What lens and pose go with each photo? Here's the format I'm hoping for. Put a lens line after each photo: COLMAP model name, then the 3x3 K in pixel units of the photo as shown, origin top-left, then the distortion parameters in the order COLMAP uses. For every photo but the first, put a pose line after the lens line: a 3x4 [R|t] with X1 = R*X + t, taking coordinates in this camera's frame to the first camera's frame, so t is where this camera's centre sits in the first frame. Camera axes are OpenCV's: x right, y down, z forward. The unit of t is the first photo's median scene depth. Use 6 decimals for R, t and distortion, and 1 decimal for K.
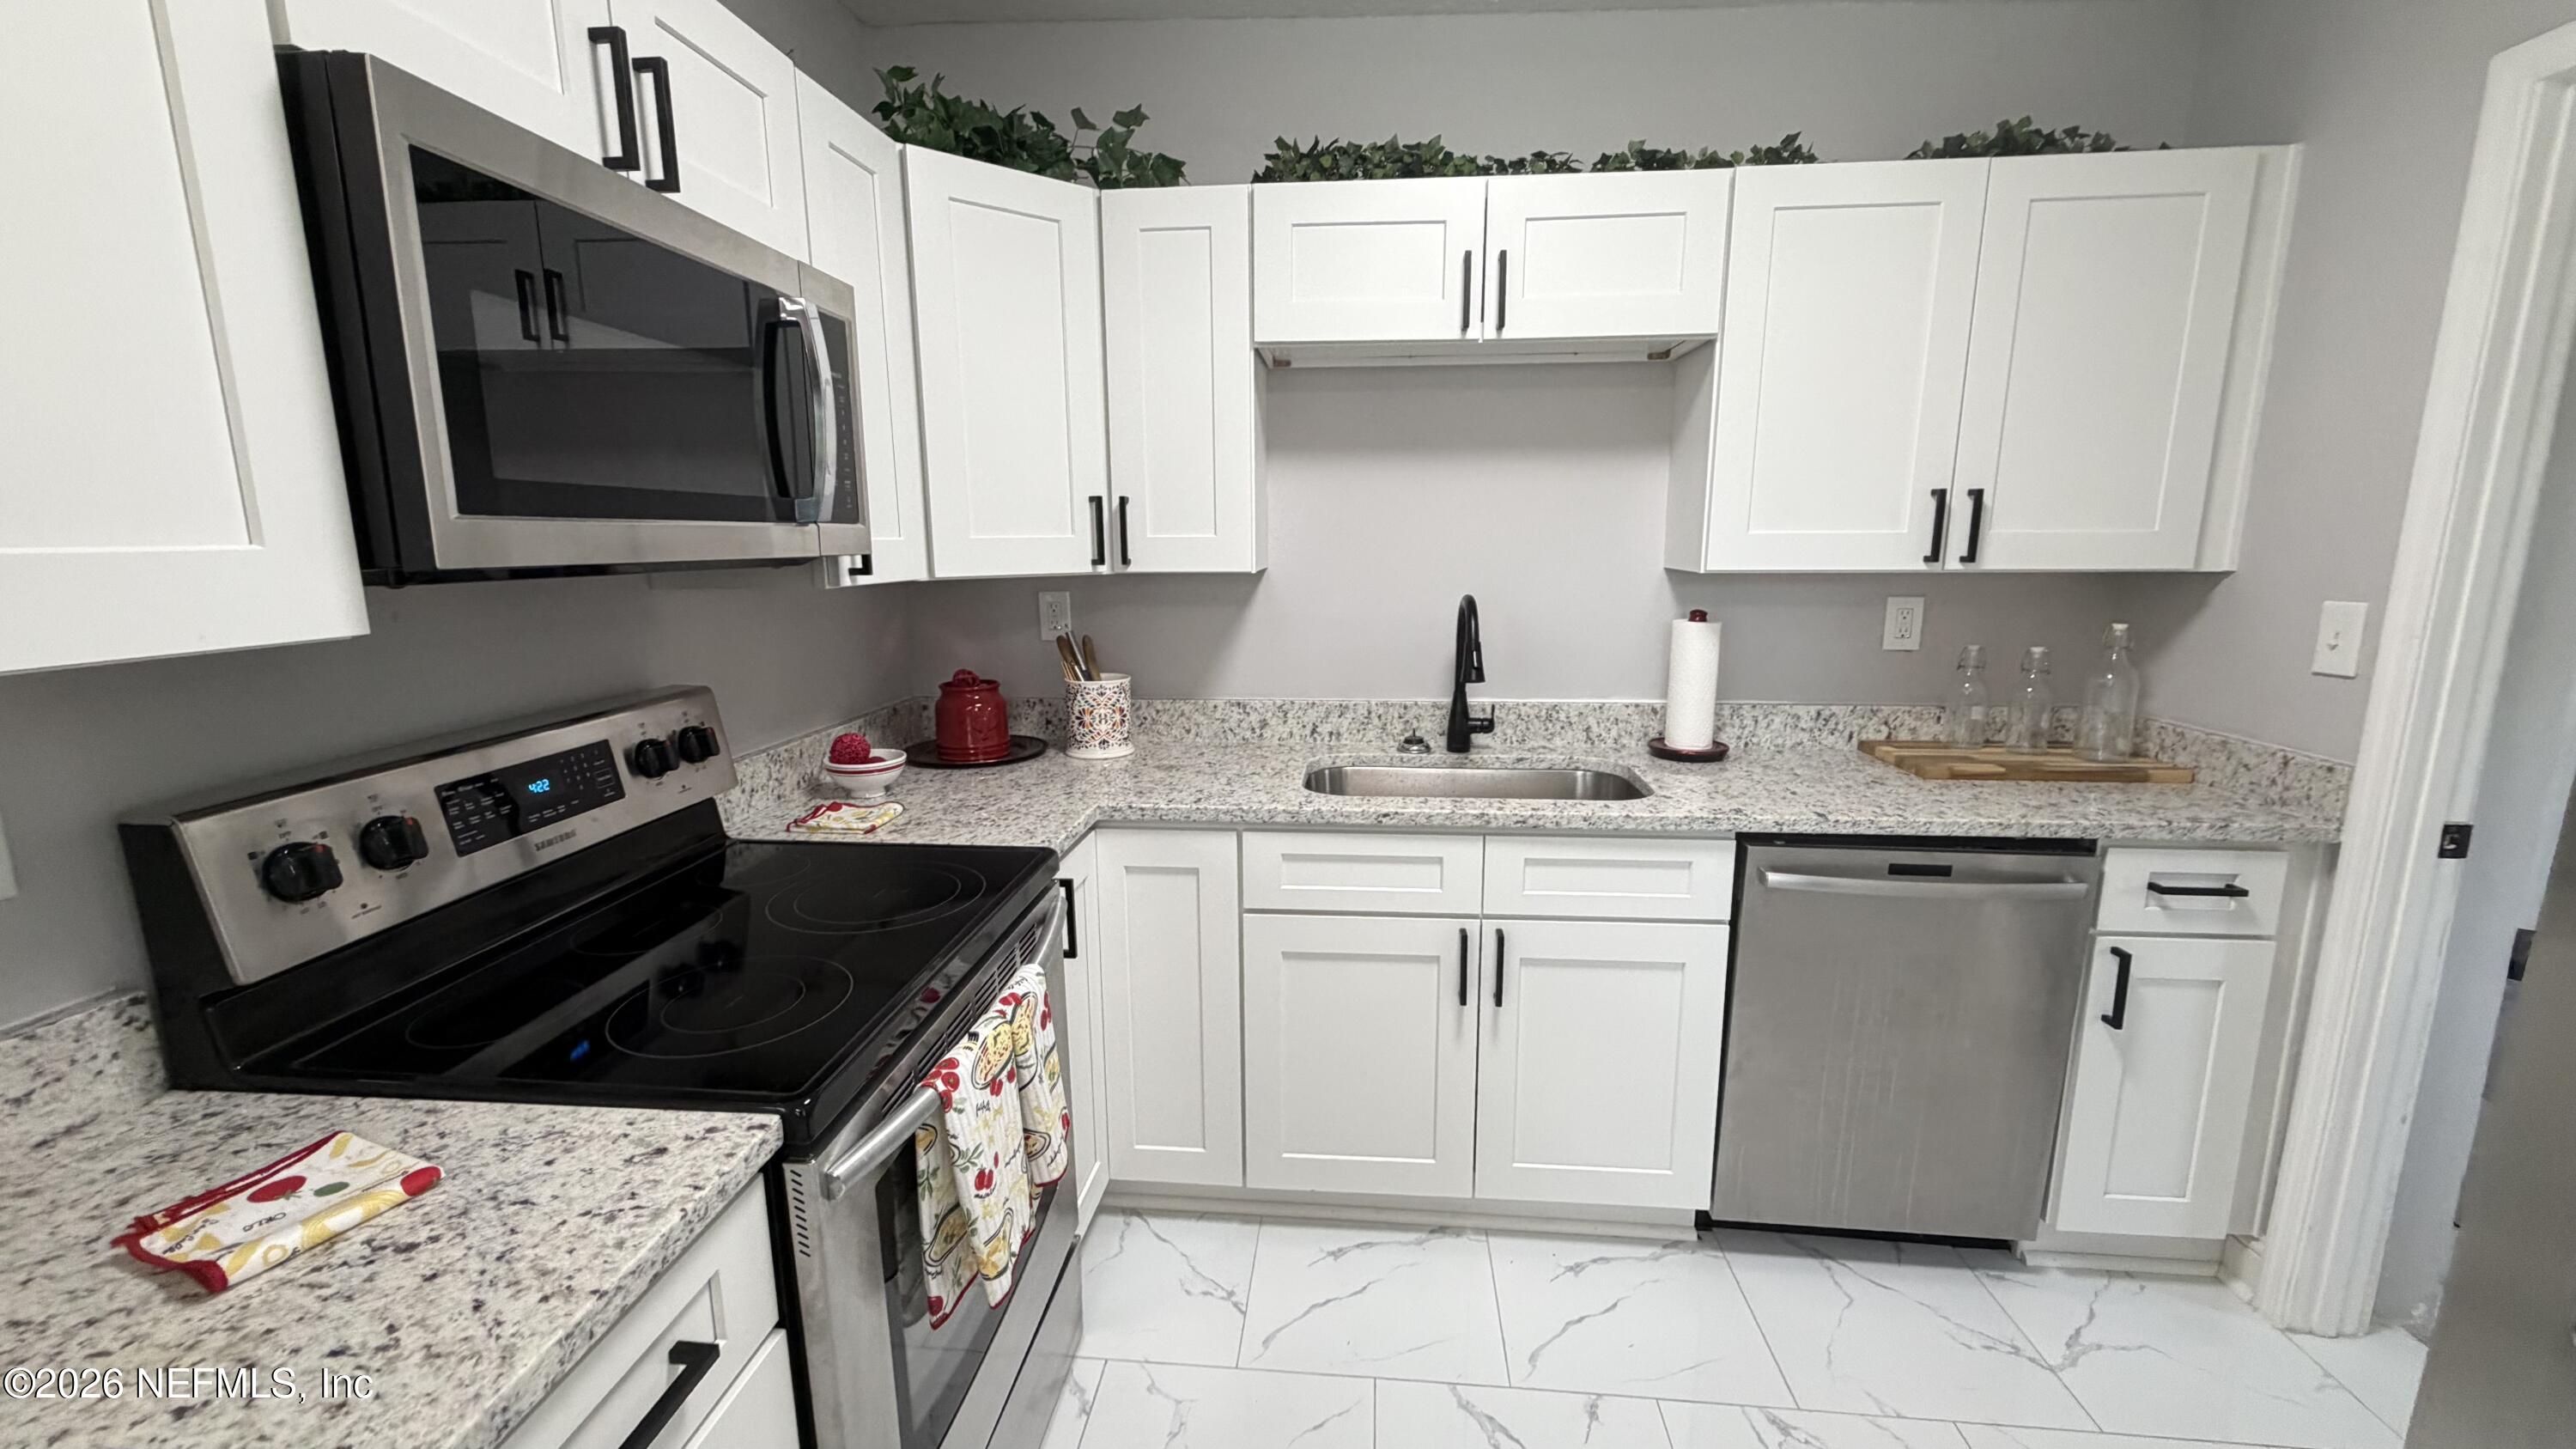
lens RADIAL K [[1021.0, 0, 1279.4], [0, 1021.0, 726.5], [0, 0, 1]] dist [0.000032, -0.000157]
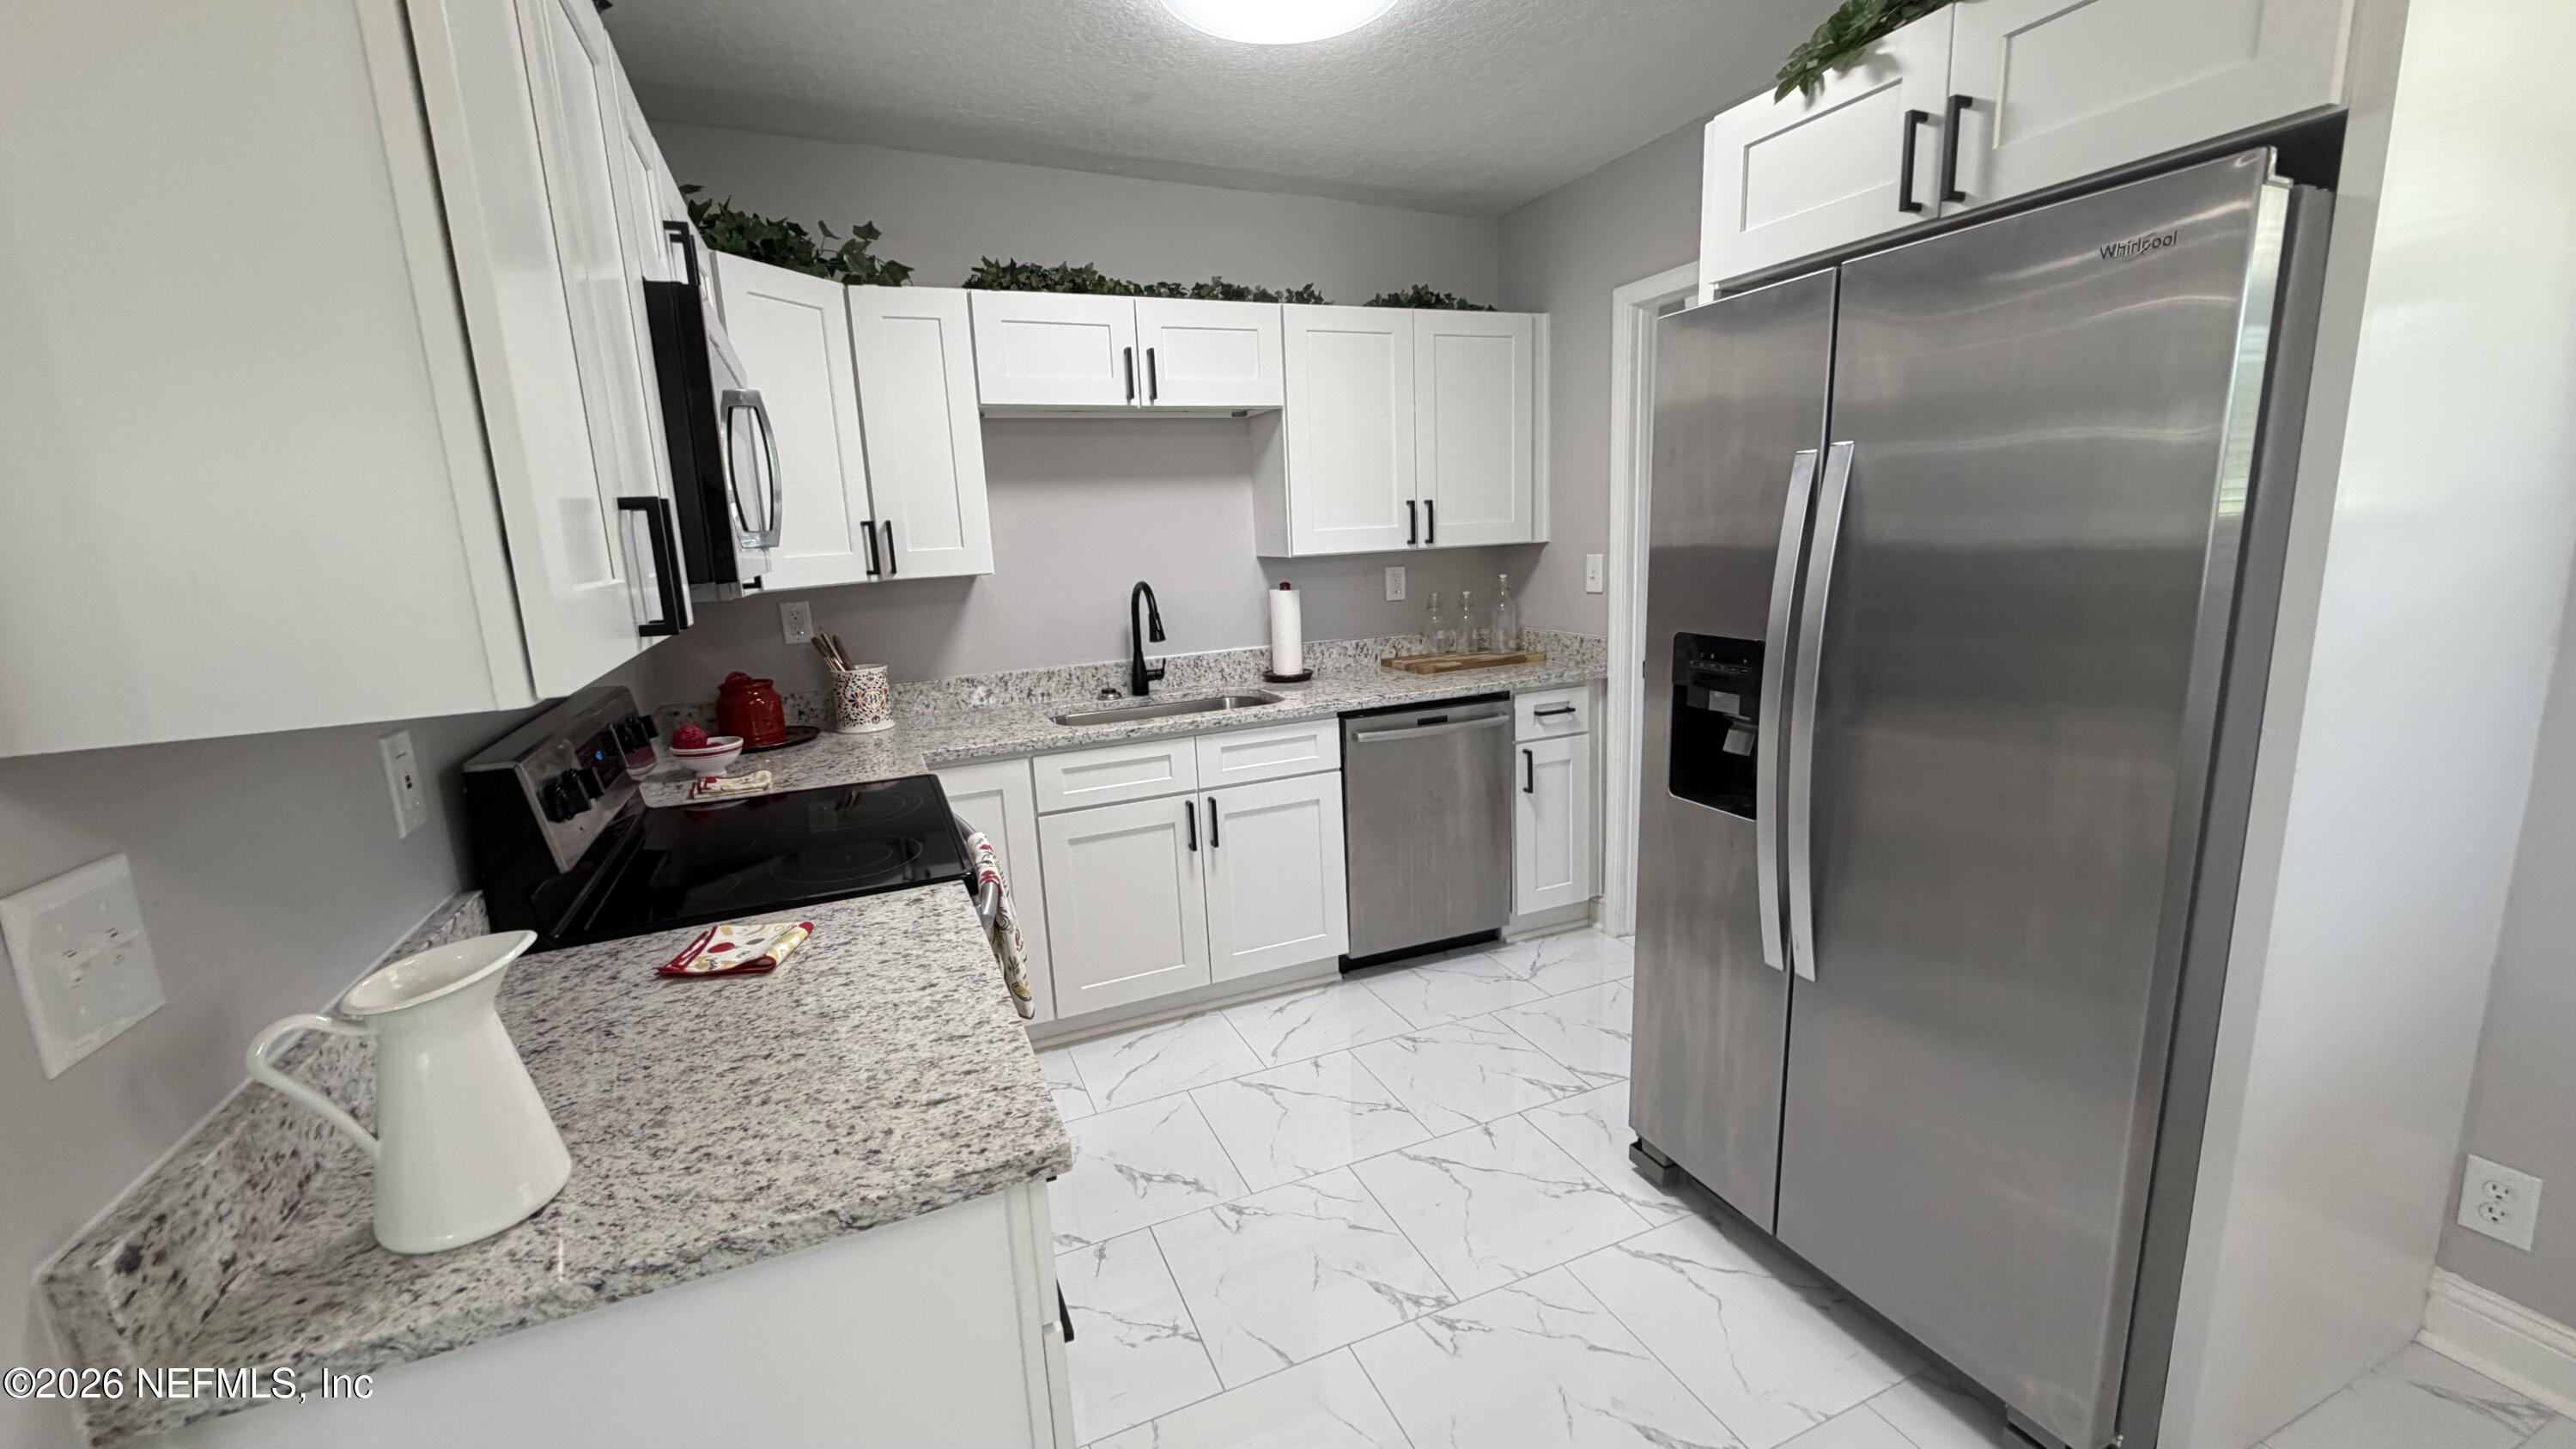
lens RADIAL K [[1021.0, 0, 1279.4], [0, 1021.0, 726.5], [0, 0, 1]] dist [0.000032, -0.000157]
pose [[0.879619, -0.125551, 0.458811, -0.368220], [0.128051, 0.991432, 0.025803, 0.066864], [-0.458119, 0.036055, 0.888159, -0.388951]]
